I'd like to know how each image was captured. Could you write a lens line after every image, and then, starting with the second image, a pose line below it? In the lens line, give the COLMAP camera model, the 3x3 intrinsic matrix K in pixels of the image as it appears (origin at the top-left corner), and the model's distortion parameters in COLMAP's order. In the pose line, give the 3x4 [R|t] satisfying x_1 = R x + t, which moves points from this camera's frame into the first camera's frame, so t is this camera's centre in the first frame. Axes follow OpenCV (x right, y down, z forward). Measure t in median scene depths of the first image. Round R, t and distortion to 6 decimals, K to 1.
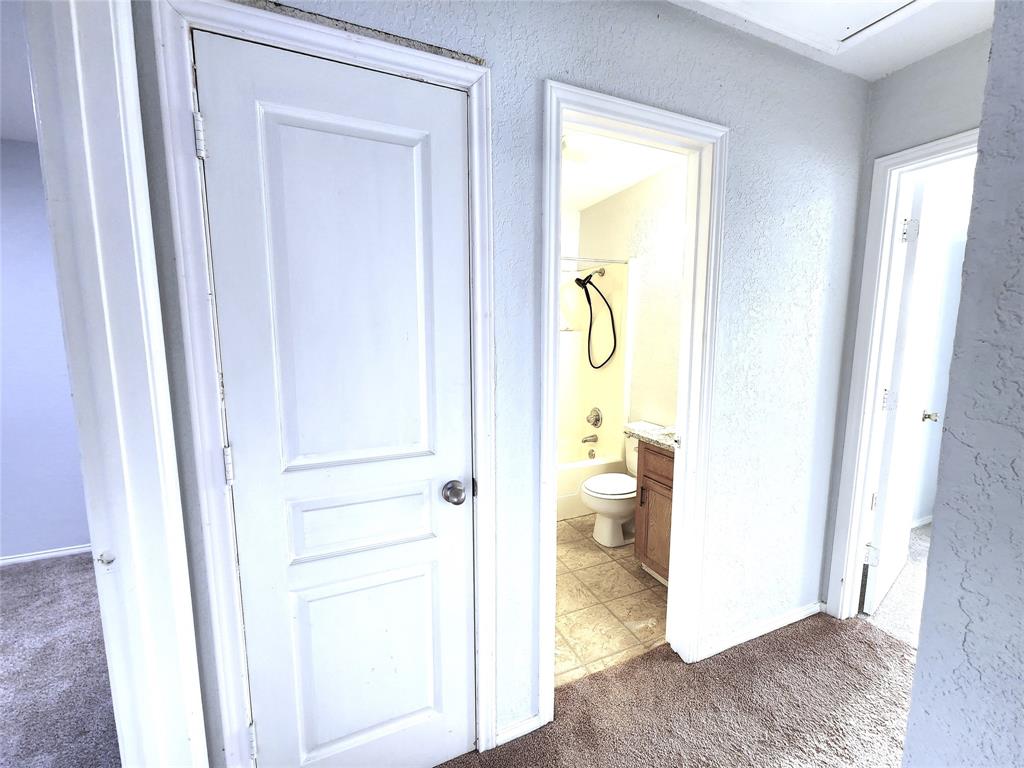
lens RADIAL K [[420.0, 0, 515.3], [0, 420.0, 386.1], [0, 0, 1]] dist [0.005586, -0.002423]
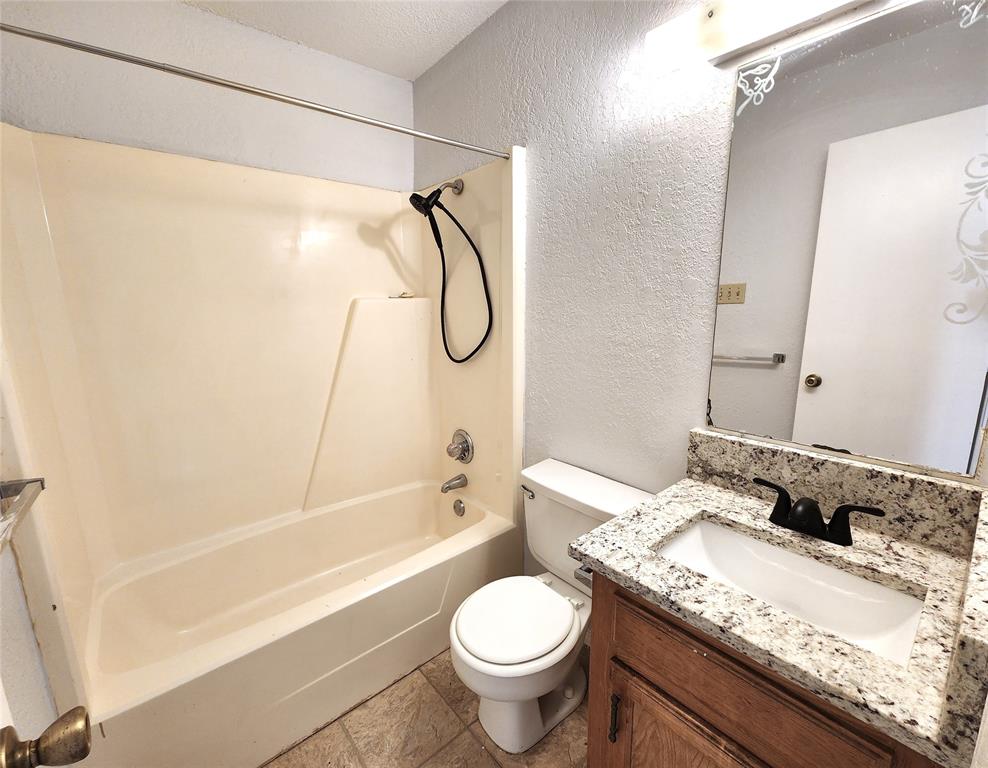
lens RADIAL K [[420.7, 0, 487.2], [0, 420.7, 381.7], [0, 0, 1]] dist [0.004395, -0.000647]
pose [[0.957304, -0.069004, 0.280727, 0.069823], [0.055681, 0.996923, 0.055174, -0.045884], [-0.283671, -0.037188, 0.958200, 0.452733]]
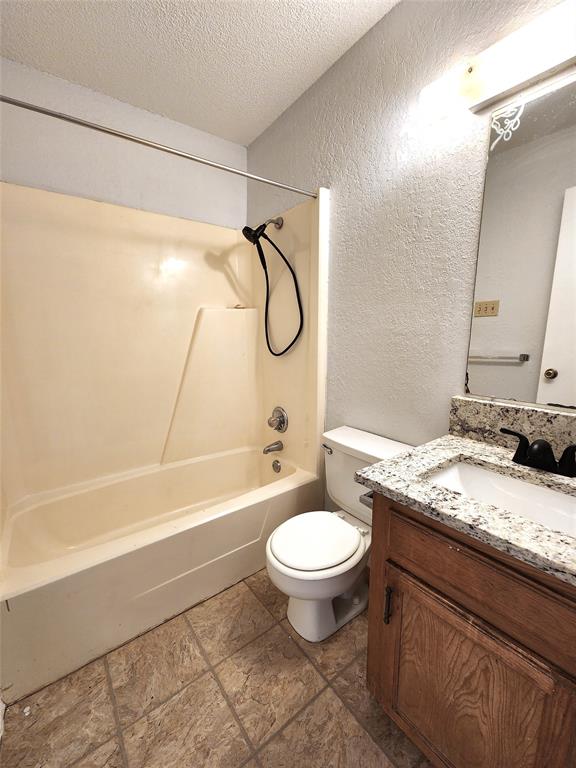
lens RADIAL K [[315.0, 0, 292.1], [0, 315.0, 388.0], [0, 0, 1]] dist [0.005586, -0.002423]
pose [[0.966854, -0.053961, 0.249564, 0.075158], [0.042927, 0.997854, 0.049448, -0.010910], [-0.251696, -0.037096, 0.967095, 0.452680]]
